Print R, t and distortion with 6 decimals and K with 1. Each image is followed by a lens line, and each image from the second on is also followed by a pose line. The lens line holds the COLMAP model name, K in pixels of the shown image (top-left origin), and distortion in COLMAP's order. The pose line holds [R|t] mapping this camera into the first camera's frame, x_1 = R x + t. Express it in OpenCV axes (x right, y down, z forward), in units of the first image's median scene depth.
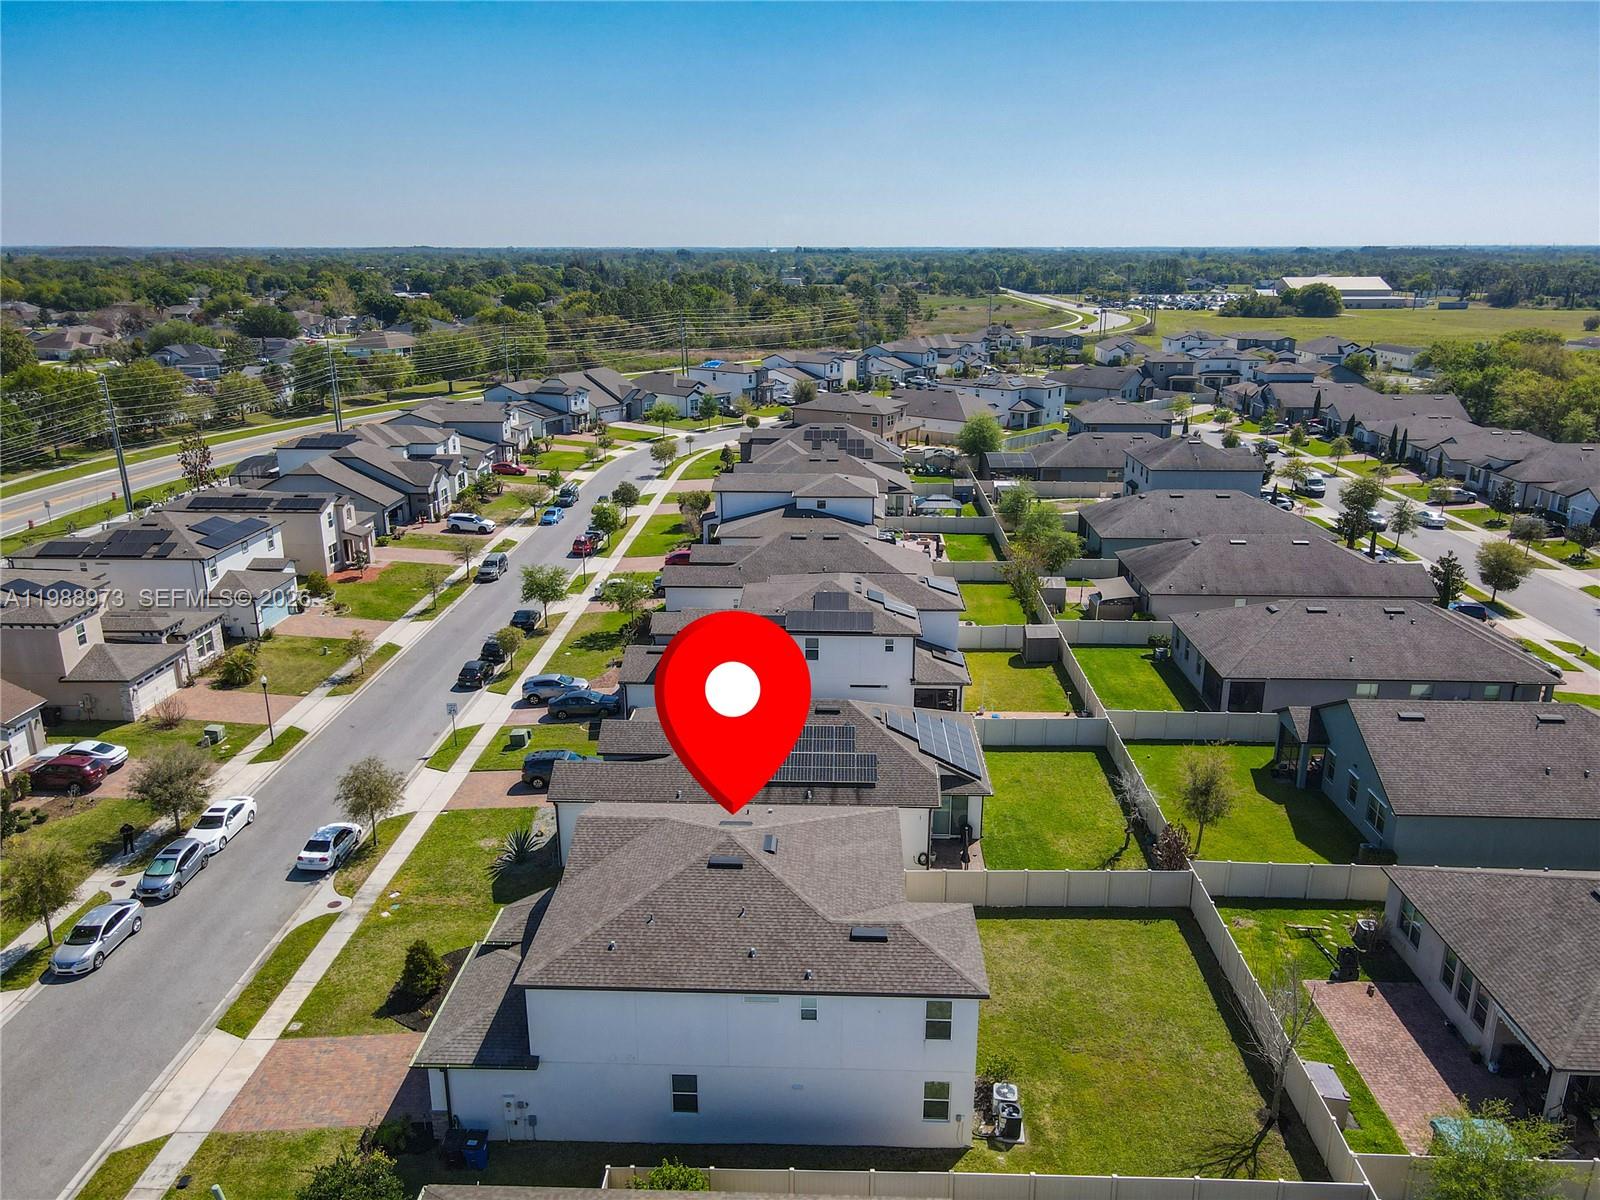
lens RADIAL K [[1180.6, 0, 800.0], [0, 1180.6, 600.0], [0, 0, 1]] dist [0.003746, 0.007045]
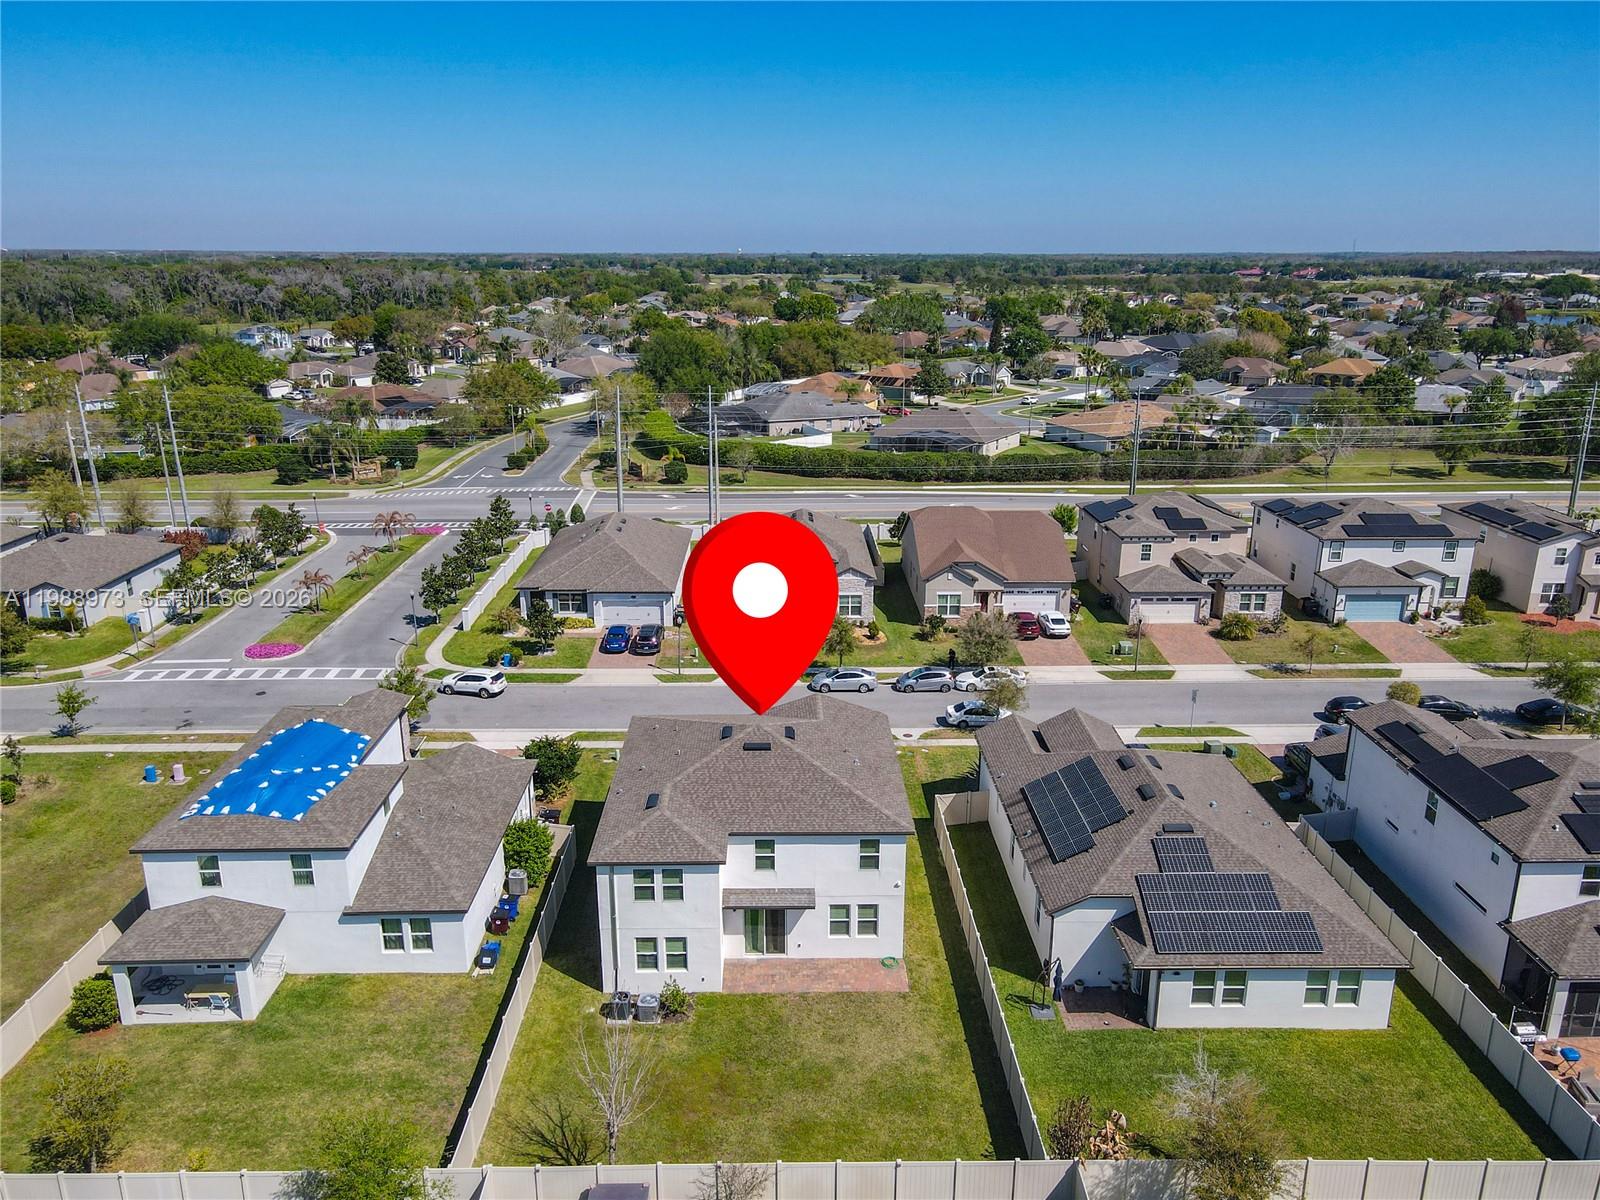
lens RADIAL K [[1160.5, 0, 800.0], [0, 1160.5, 600.0], [0, 0, 1]] dist [0.005142, 0.005995]
pose [[0.043013, 0.281089, -0.958717, 0.572621], [-0.283364, 0.923632, 0.258089, -0.134728], [0.958047, 0.260564, 0.119379, 0.463221]]
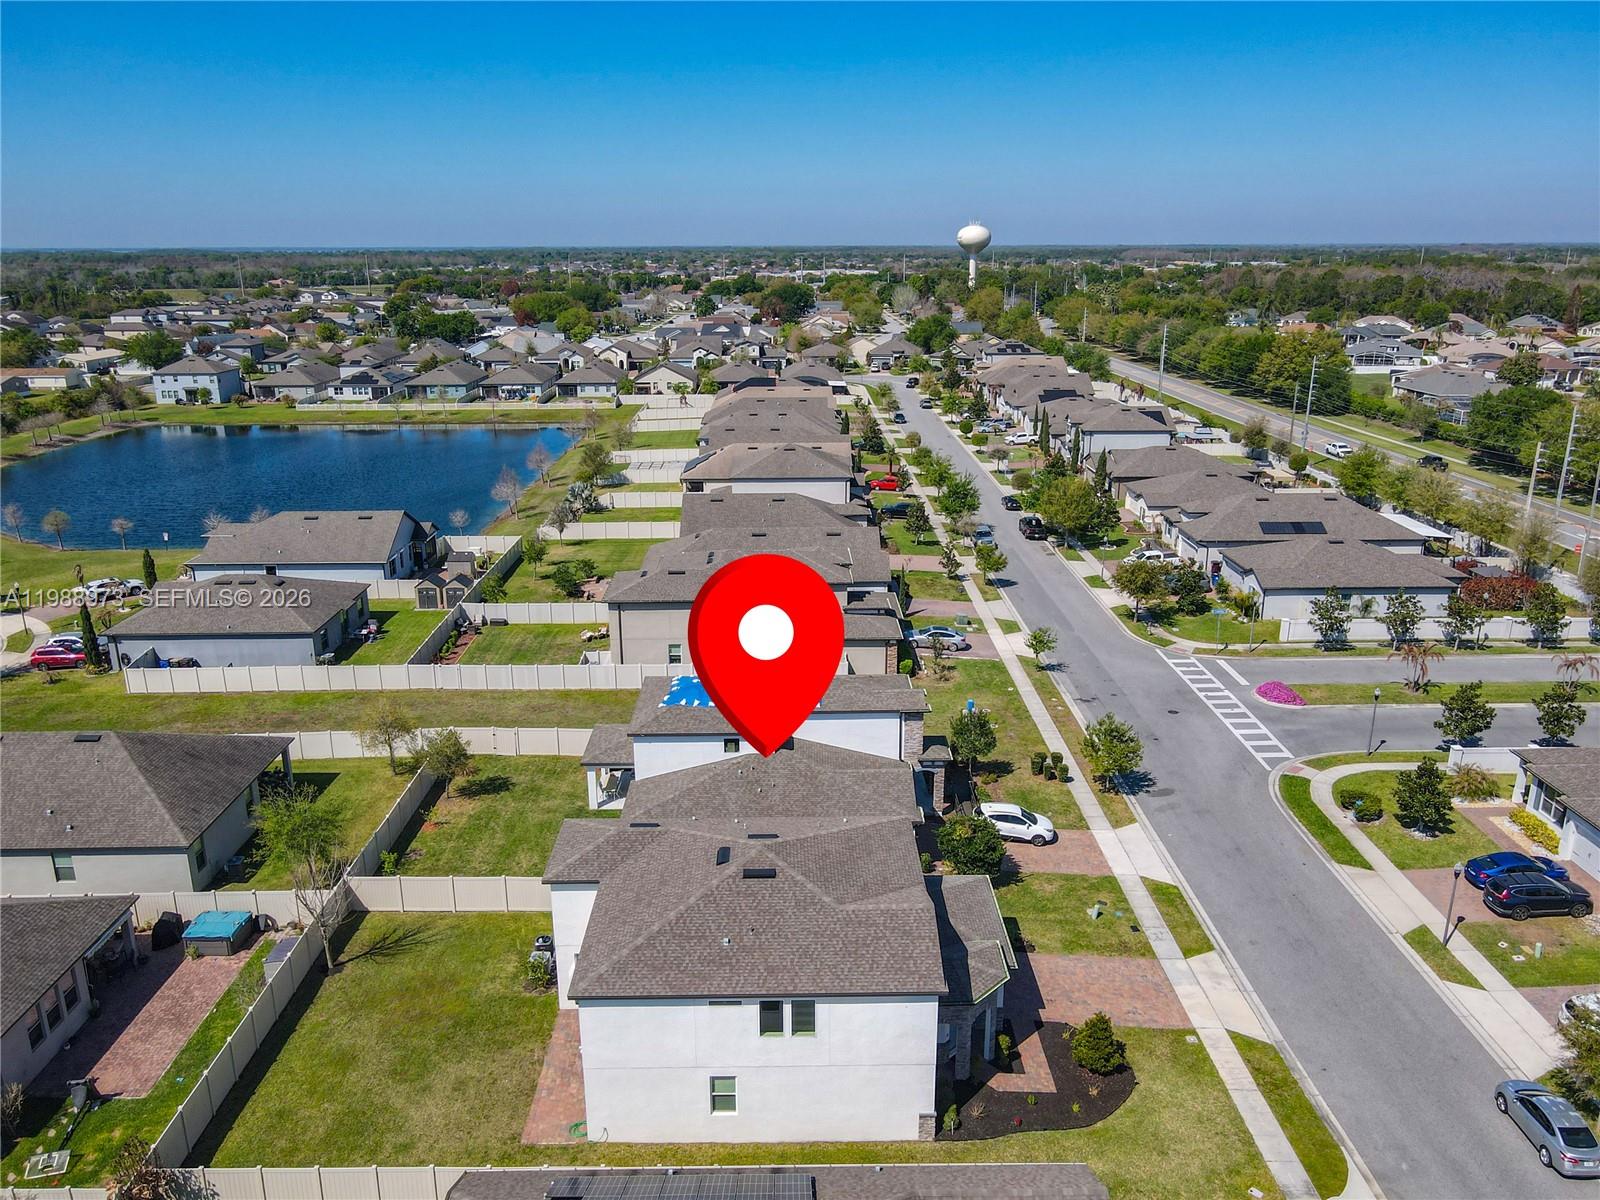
lens RADIAL K [[1180.6, 0, 800.0], [0, 1180.6, 600.0], [0, 0, 1]] dist [0.003746, 0.007045]
pose [[-0.998803, 0.007090, -0.048392, -0.032491], [-0.020044, 0.843190, 0.537243, -0.266693], [0.044613, 0.537570, -0.842038, 0.917785]]
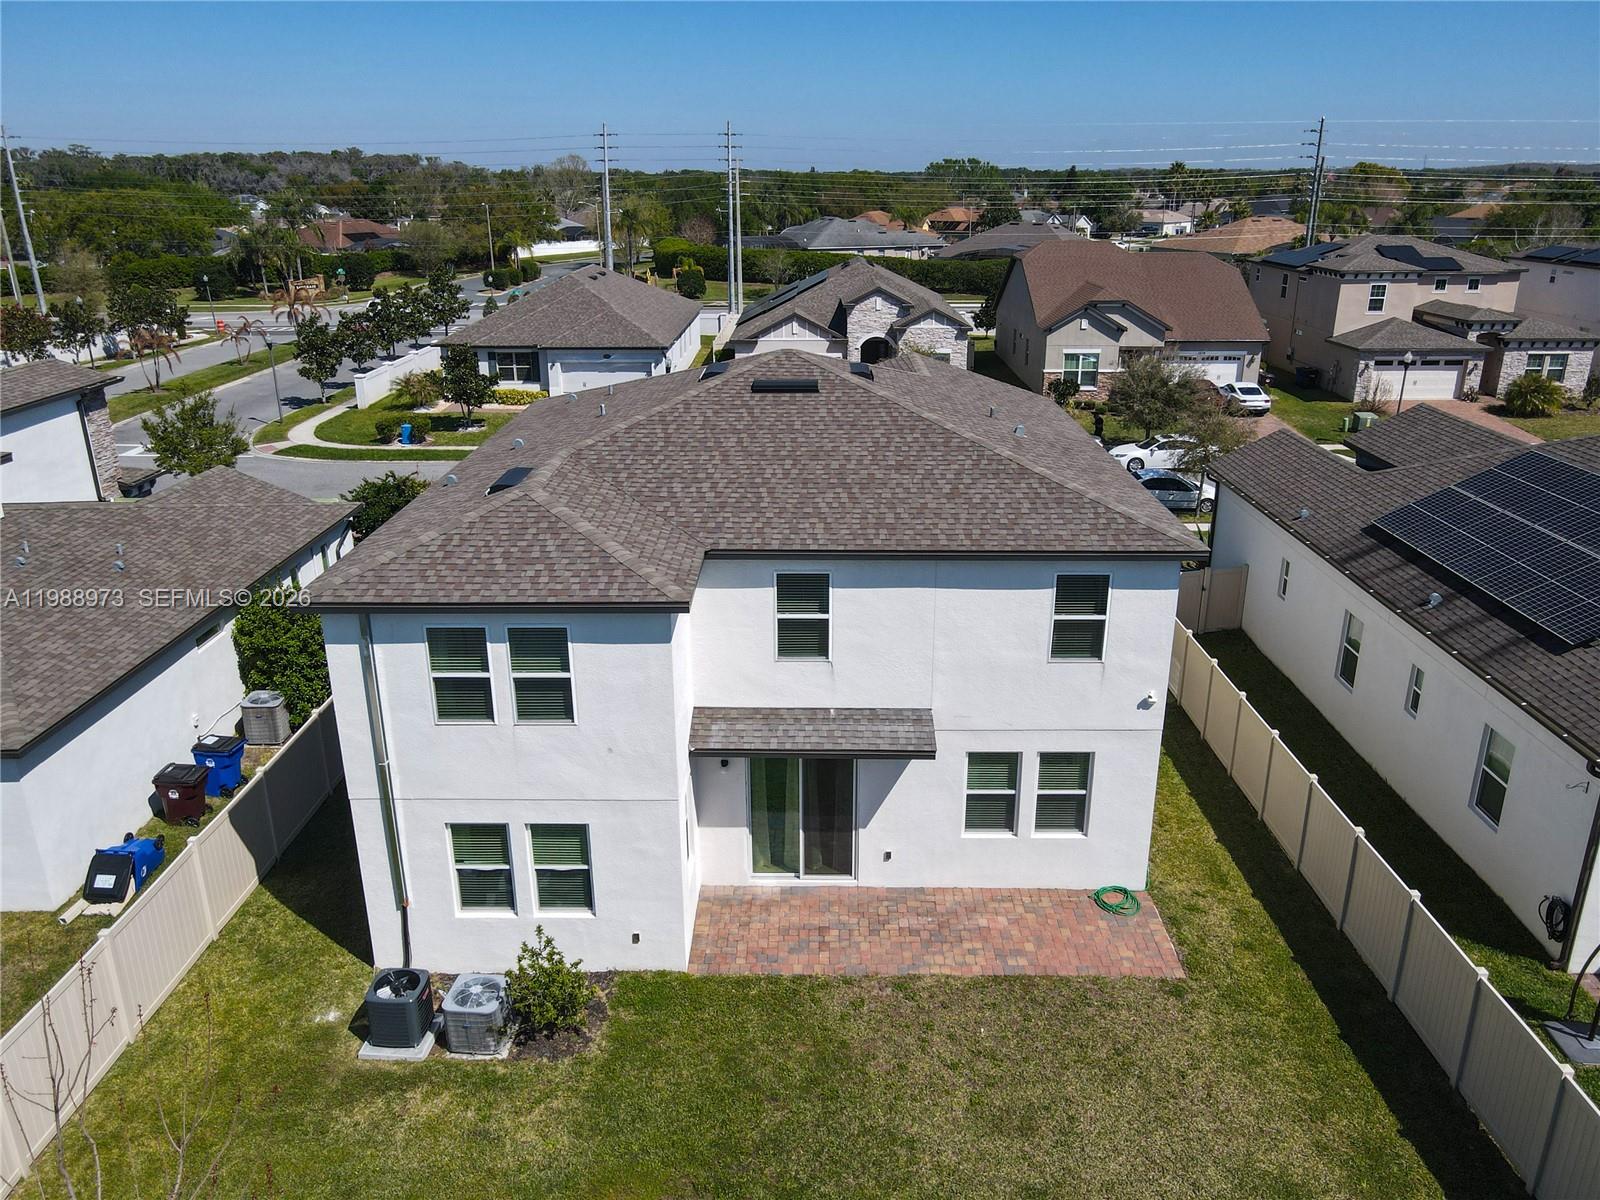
lens RADIAL K [[1180.6, 0, 800.0], [0, 1180.6, 600.0], [0, 0, 1]] dist [0.003746, 0.007045]
pose [[0.010820, 0.334399, -0.942370, 0.257053], [-0.278575, 0.906122, 0.318338, 0.066360], [0.960353, 0.259076, 0.102960, 0.525340]]
